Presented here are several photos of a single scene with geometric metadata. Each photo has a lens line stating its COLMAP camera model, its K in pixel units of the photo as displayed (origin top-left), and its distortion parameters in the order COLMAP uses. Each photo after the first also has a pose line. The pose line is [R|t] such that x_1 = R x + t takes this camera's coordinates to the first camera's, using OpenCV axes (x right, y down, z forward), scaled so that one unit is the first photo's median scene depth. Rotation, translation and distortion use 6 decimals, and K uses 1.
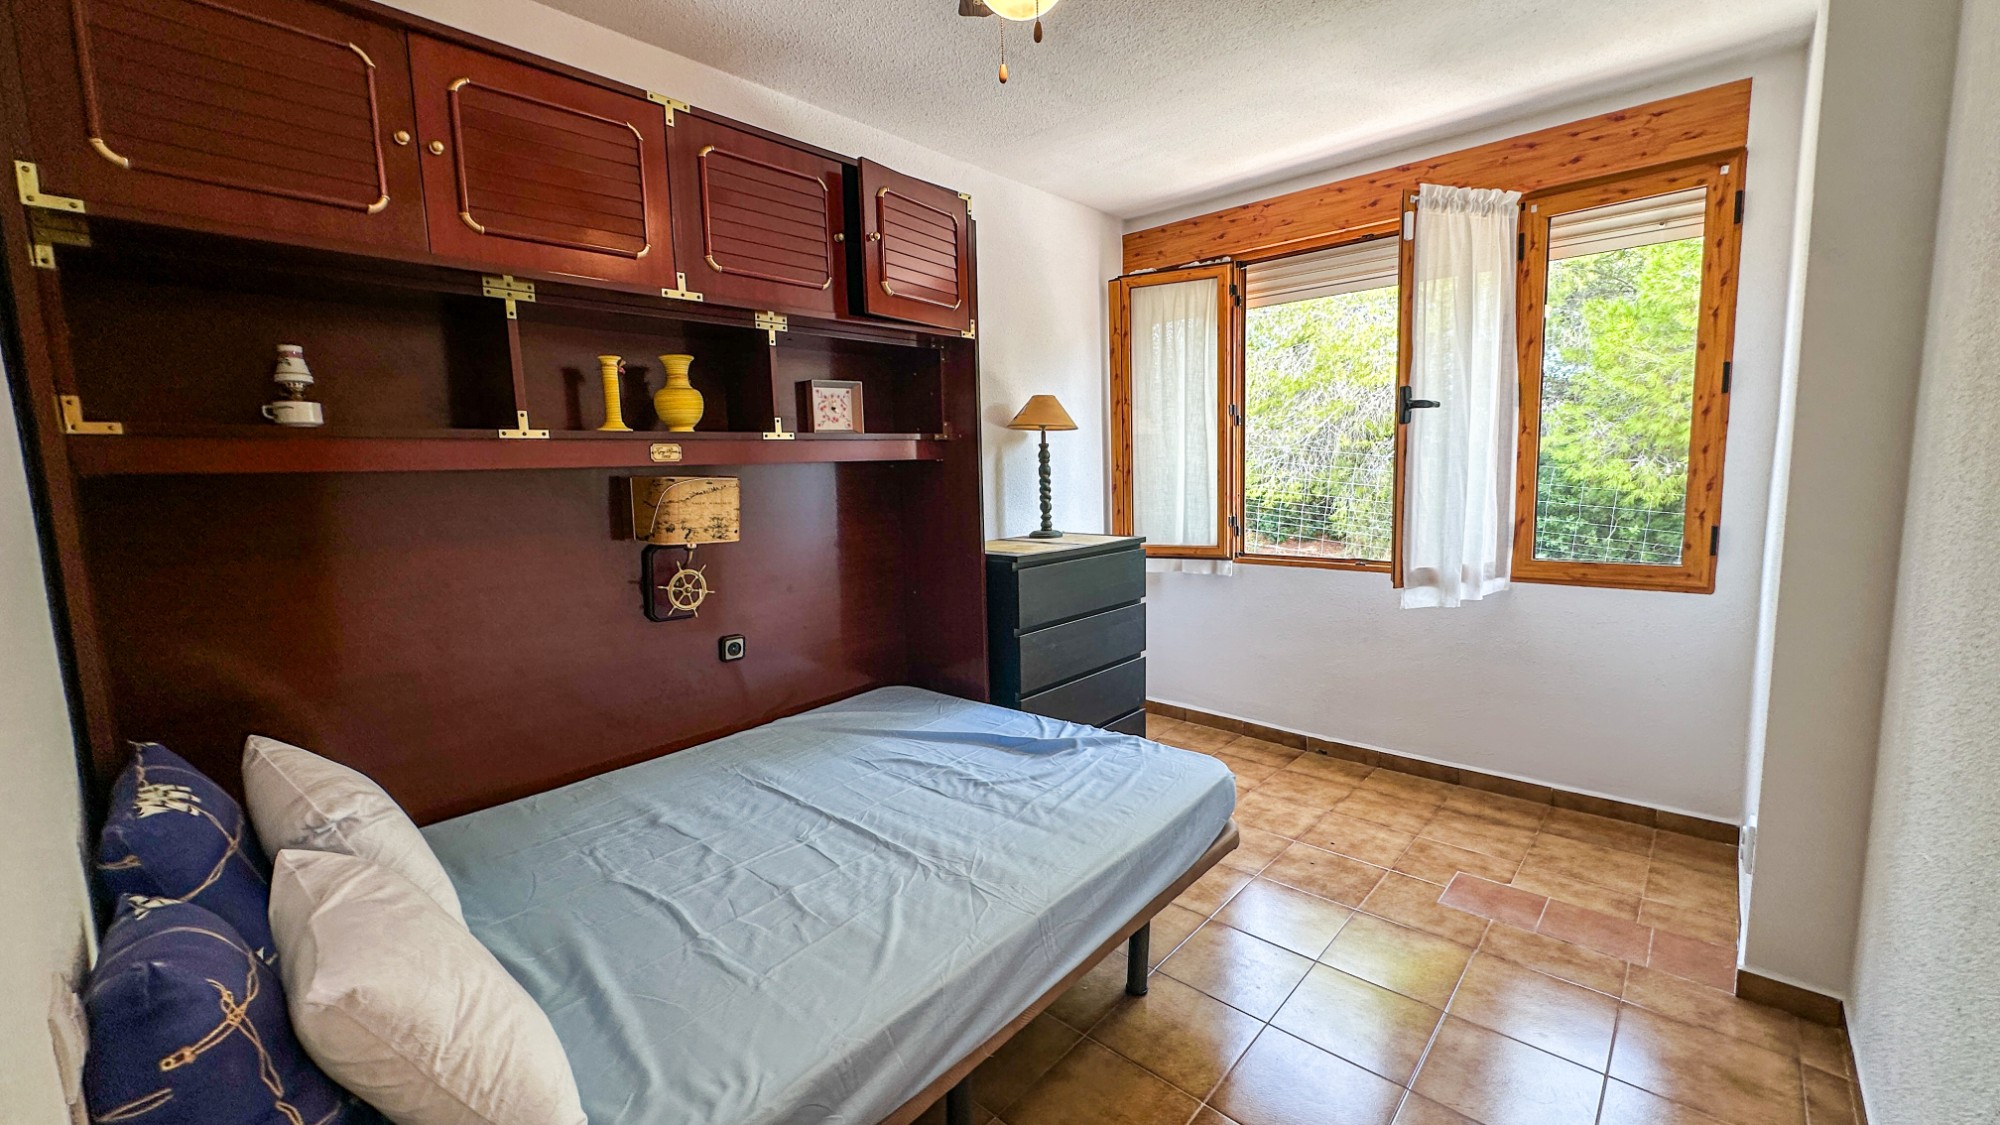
lens RADIAL K [[798.5, 0, 1001.6], [0, 798.5, 558.6], [0, 0, 1]] dist [0.001529, 0.000159]
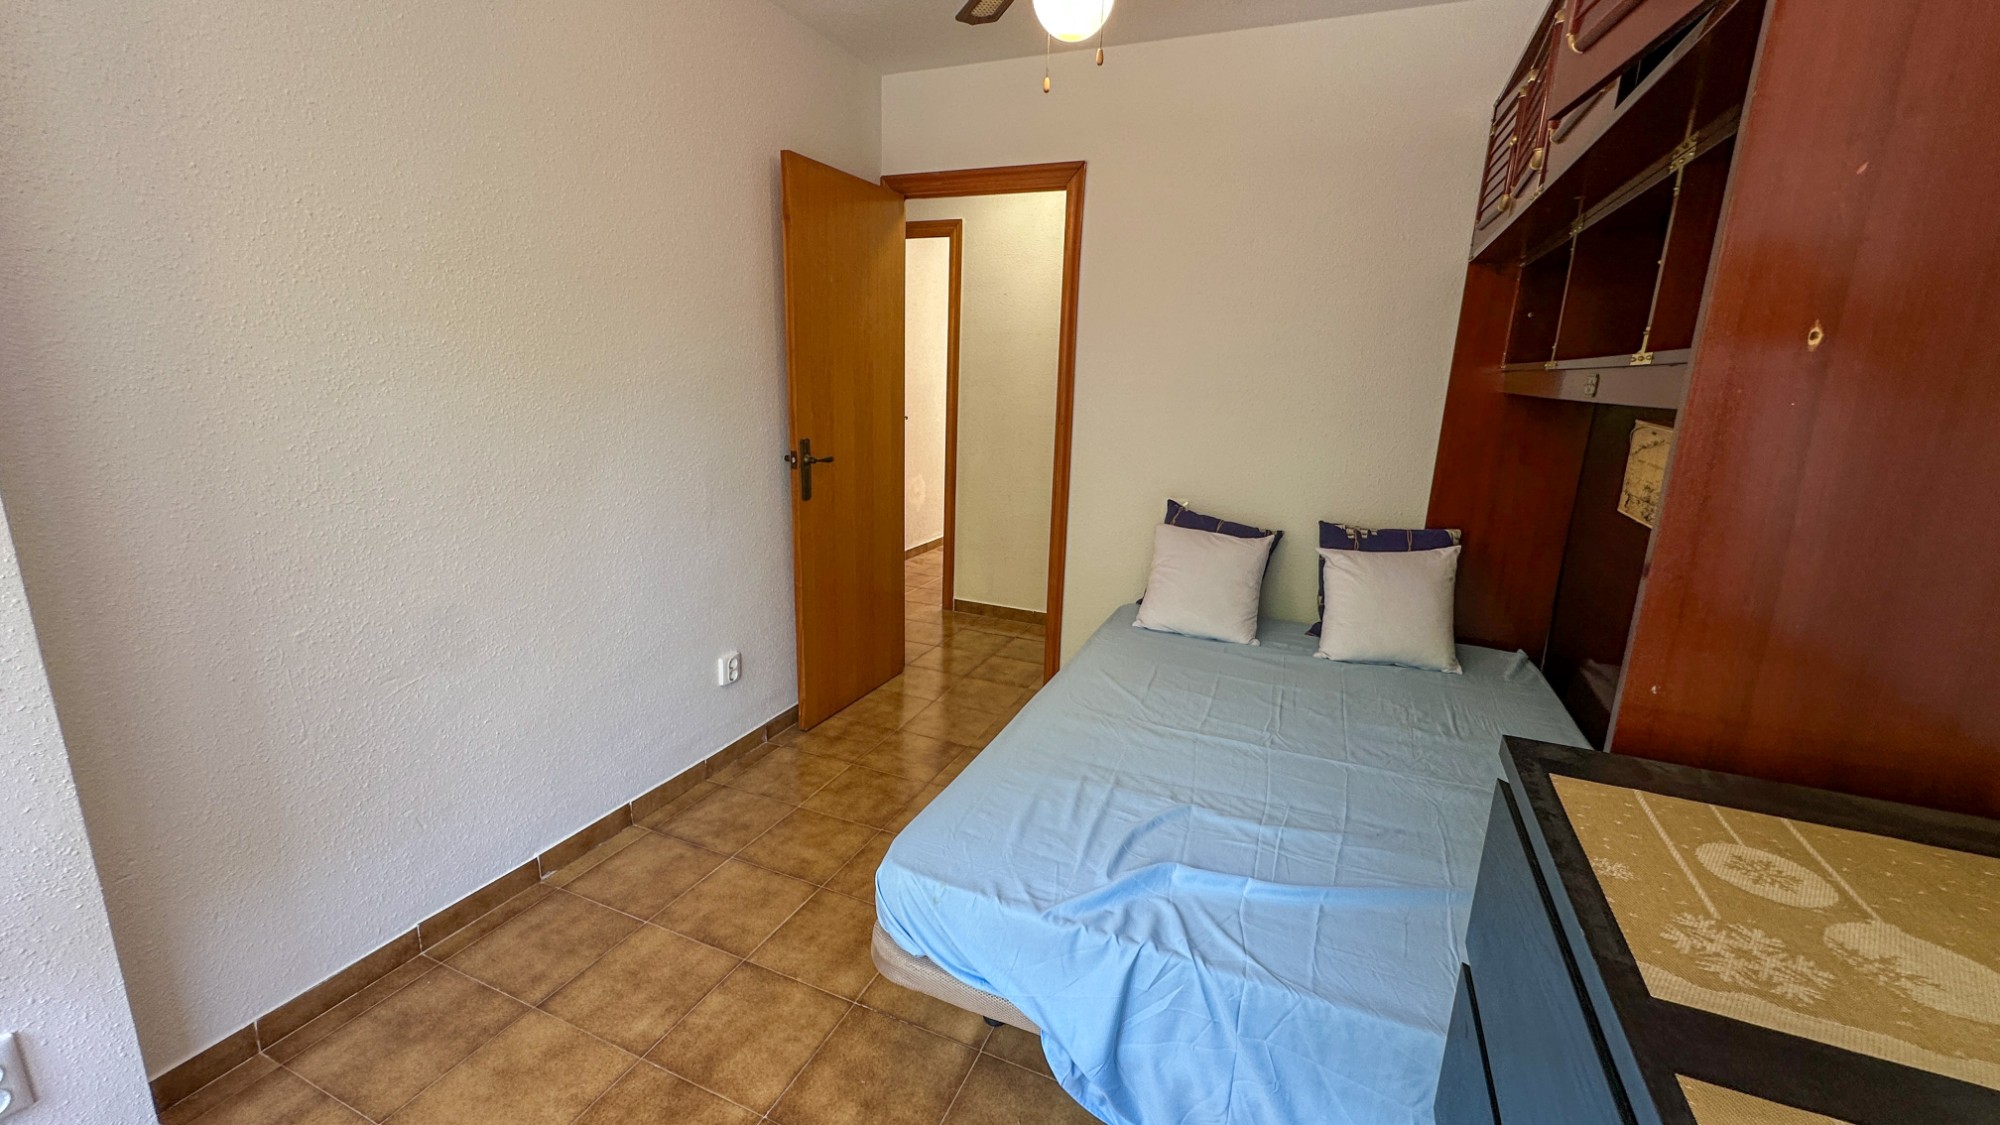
lens RADIAL K [[798.5, 0, 1001.6], [0, 798.5, 558.6], [0, 0, 1]] dist [0.001529, 0.000159]
pose [[-0.945338, 0.073415, -0.317720, 0.456615], [-0.043606, 0.937116, 0.346282, -0.253357], [0.323163, 0.341208, -0.882691, 1.813839]]
